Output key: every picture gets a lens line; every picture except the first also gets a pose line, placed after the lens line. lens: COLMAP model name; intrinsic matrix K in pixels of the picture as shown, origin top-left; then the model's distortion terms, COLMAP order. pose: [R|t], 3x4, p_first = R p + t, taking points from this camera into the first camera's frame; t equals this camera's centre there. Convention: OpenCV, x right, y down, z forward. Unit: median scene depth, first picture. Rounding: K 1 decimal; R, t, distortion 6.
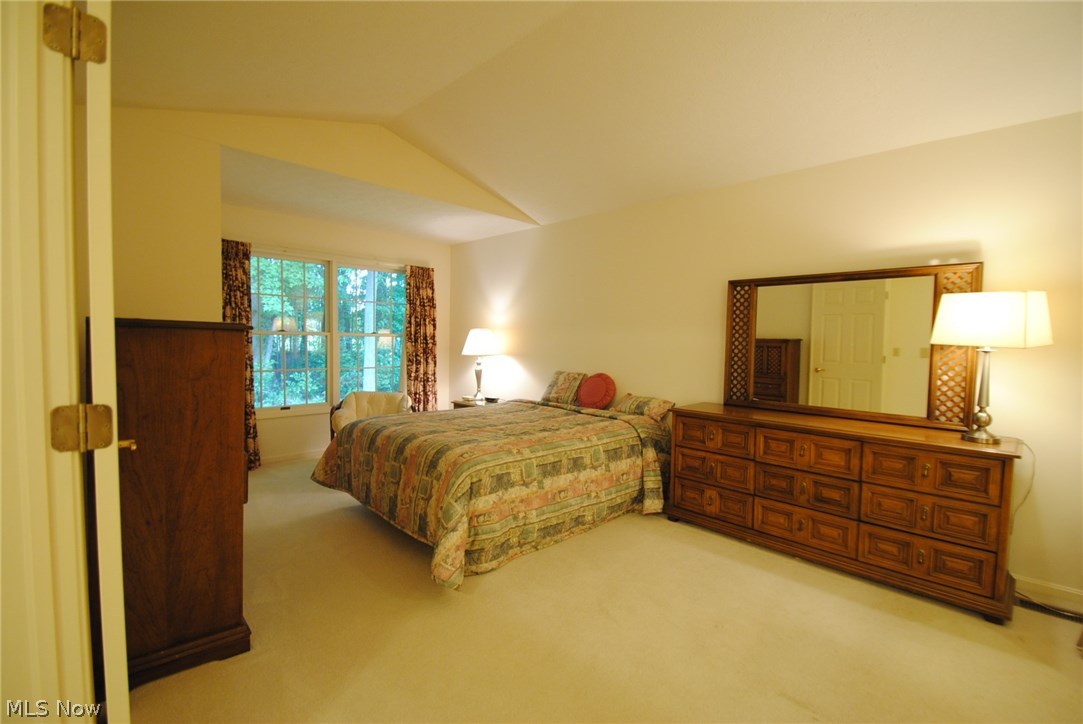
lens RADIAL K [[486.4, 0, 542.7], [0, 486.4, 363.5], [0, 0, 1]] dist [-0.001775, -0.000211]
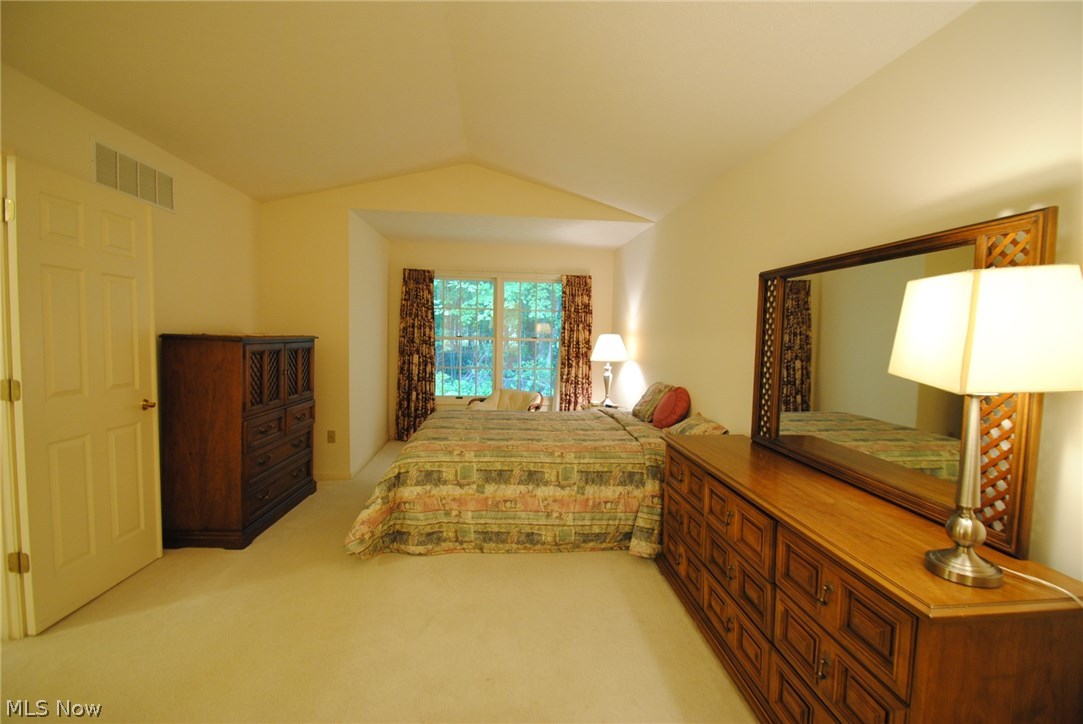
lens RADIAL K [[486.4, 0, 548.6], [0, 486.4, 360.1], [0, 0, 1]] dist [-0.001775, -0.000211]
pose [[0.770322, 0.034711, -0.636710, 0.618653], [-0.039755, 0.999189, 0.006374, -0.030926], [0.636415, 0.020403, 0.771077, 0.237345]]
